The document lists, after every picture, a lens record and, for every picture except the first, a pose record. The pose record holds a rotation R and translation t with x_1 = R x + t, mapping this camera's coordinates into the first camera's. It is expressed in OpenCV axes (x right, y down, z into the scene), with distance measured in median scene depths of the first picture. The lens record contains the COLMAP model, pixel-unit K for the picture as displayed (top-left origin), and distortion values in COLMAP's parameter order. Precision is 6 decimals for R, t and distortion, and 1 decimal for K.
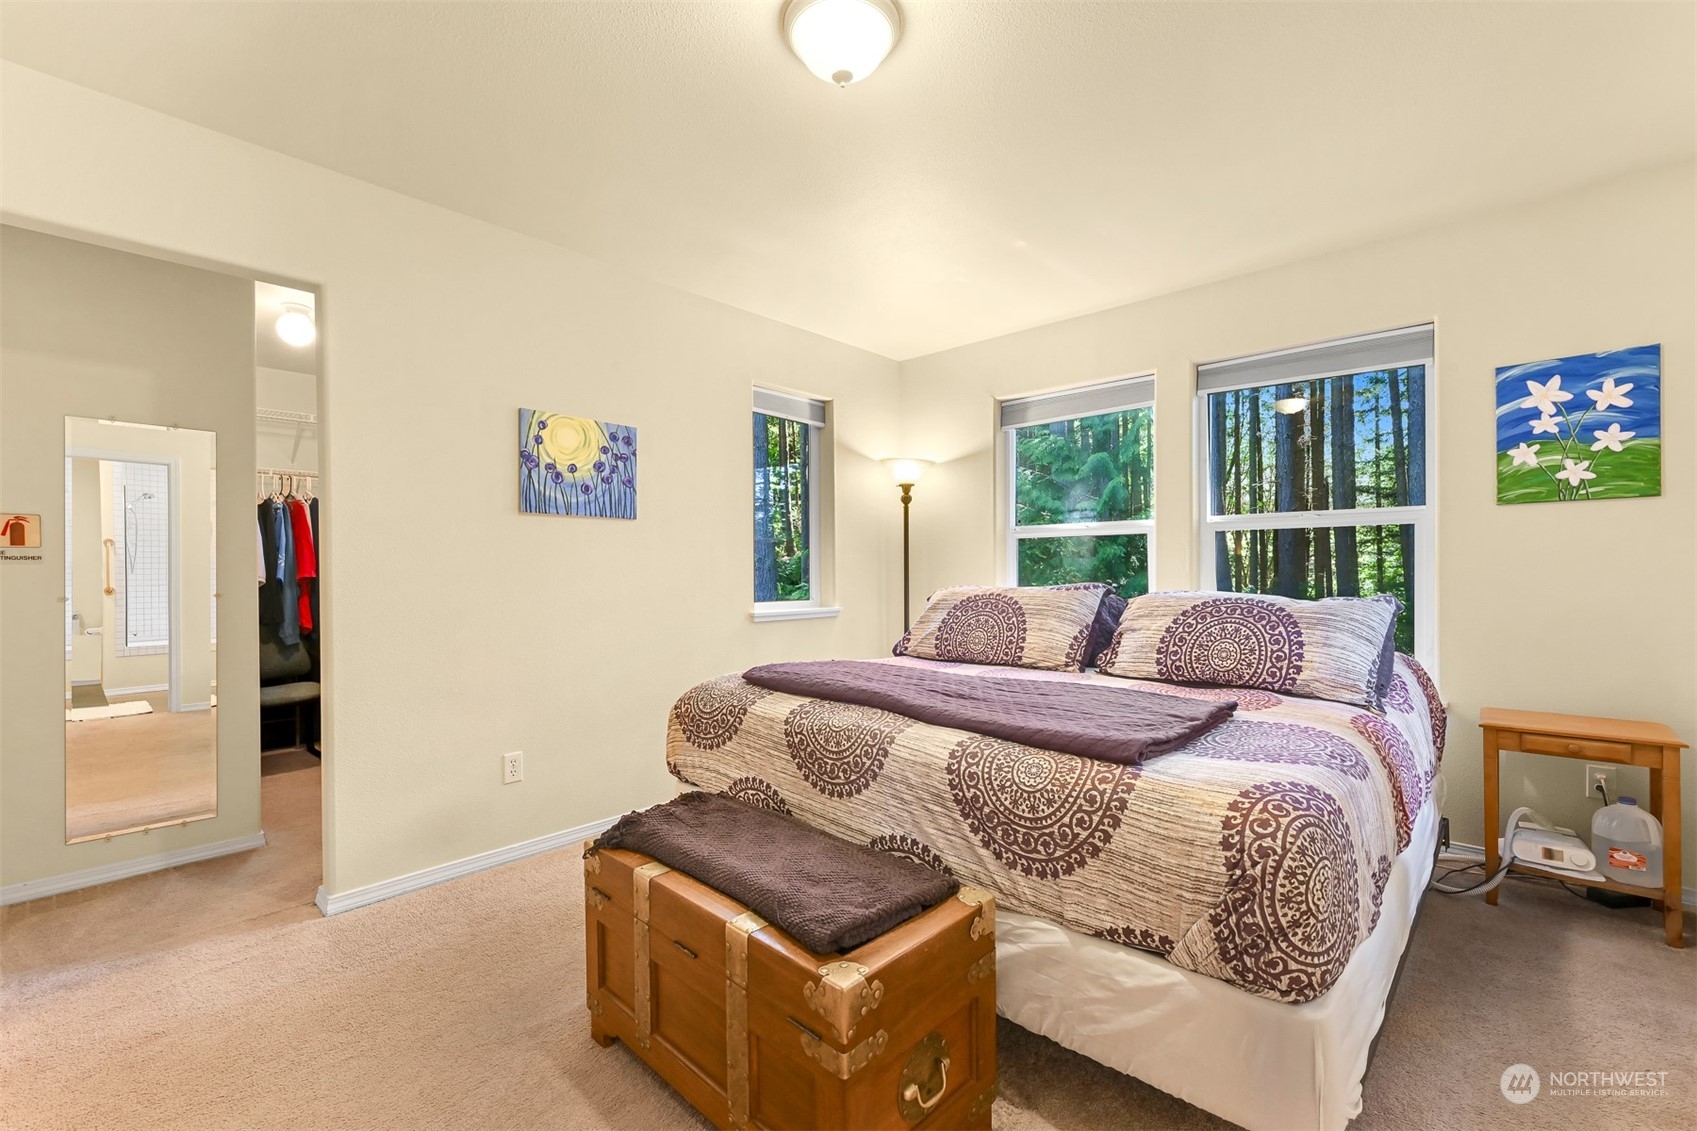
lens RADIAL K [[716.6, 0, 850.5], [0, 716.6, 575.8], [0, 0, 1]] dist [-0.002652, -0.000475]
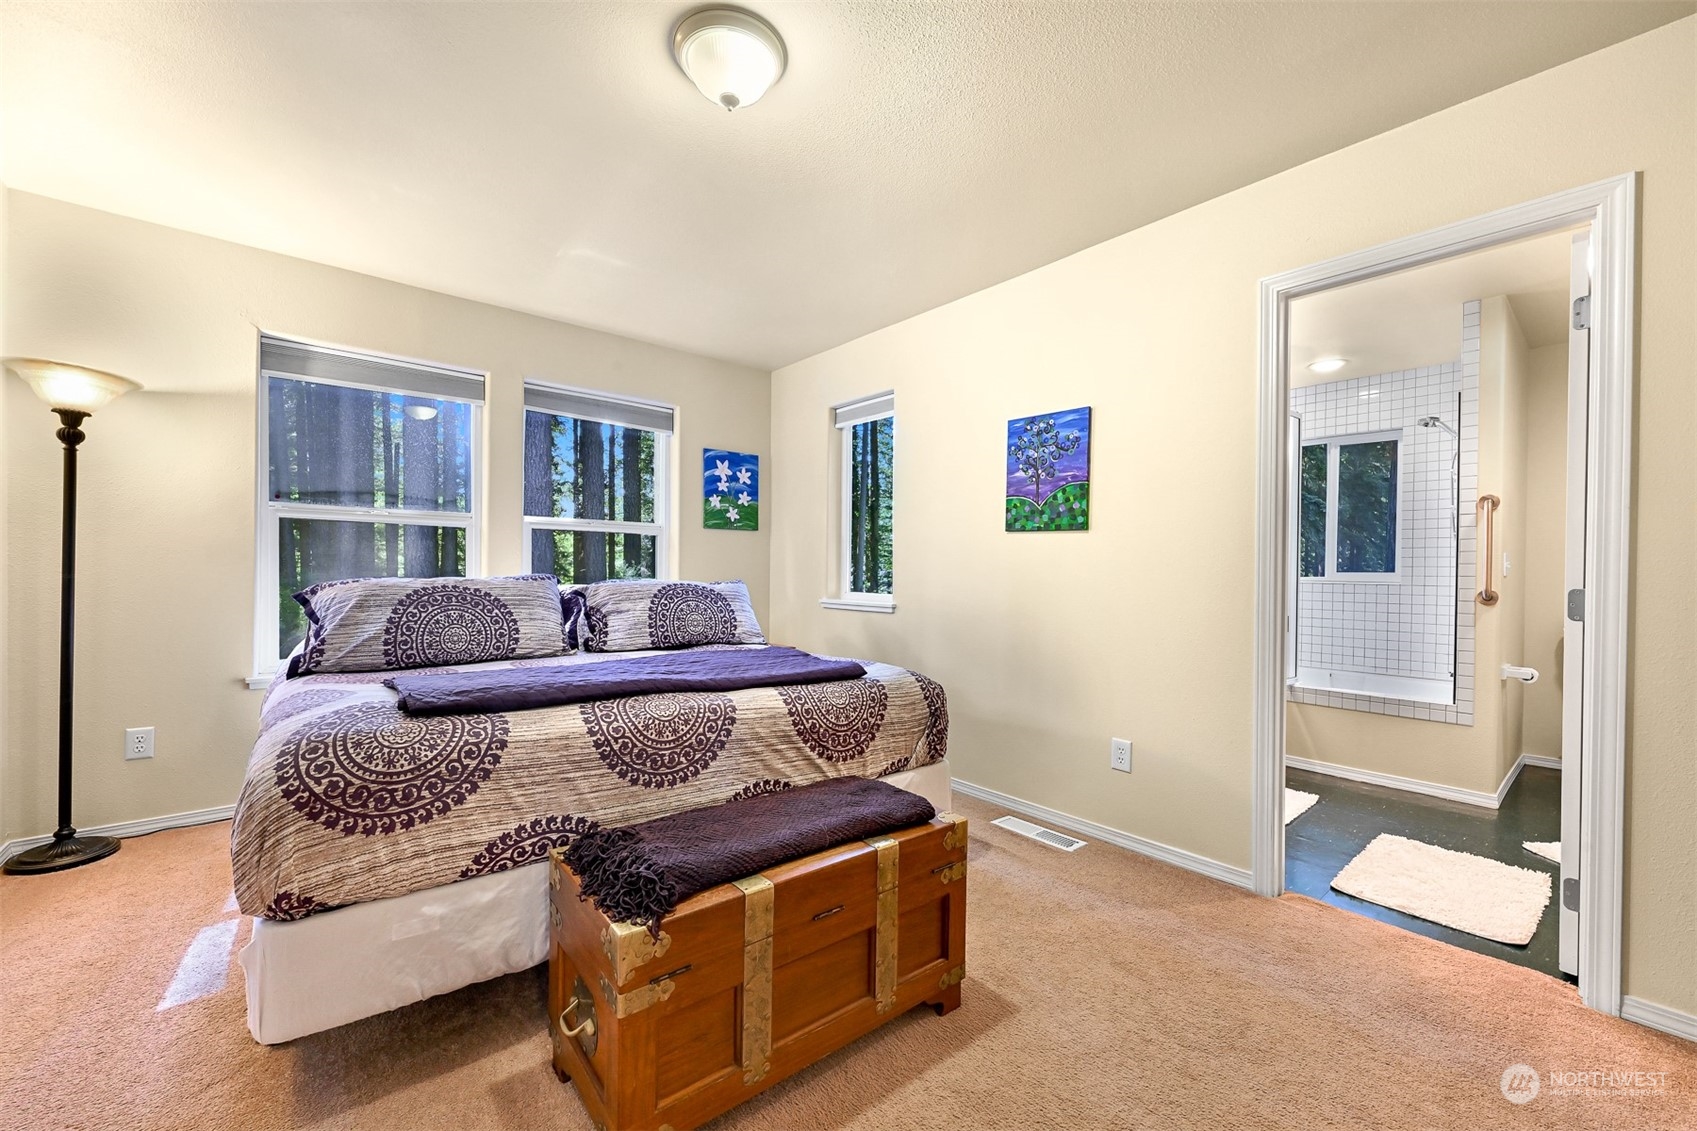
lens RADIAL K [[682.2, 0, 848.5], [0, 682.2, 565.5], [0, 0, 1]] dist [0.001771, -0.000088]
pose [[0.110298, 0.012261, 0.993823, -0.752363], [-0.005087, 0.999918, -0.011772, 0.009307], [-0.993886, -0.003758, 0.110352, 0.518781]]
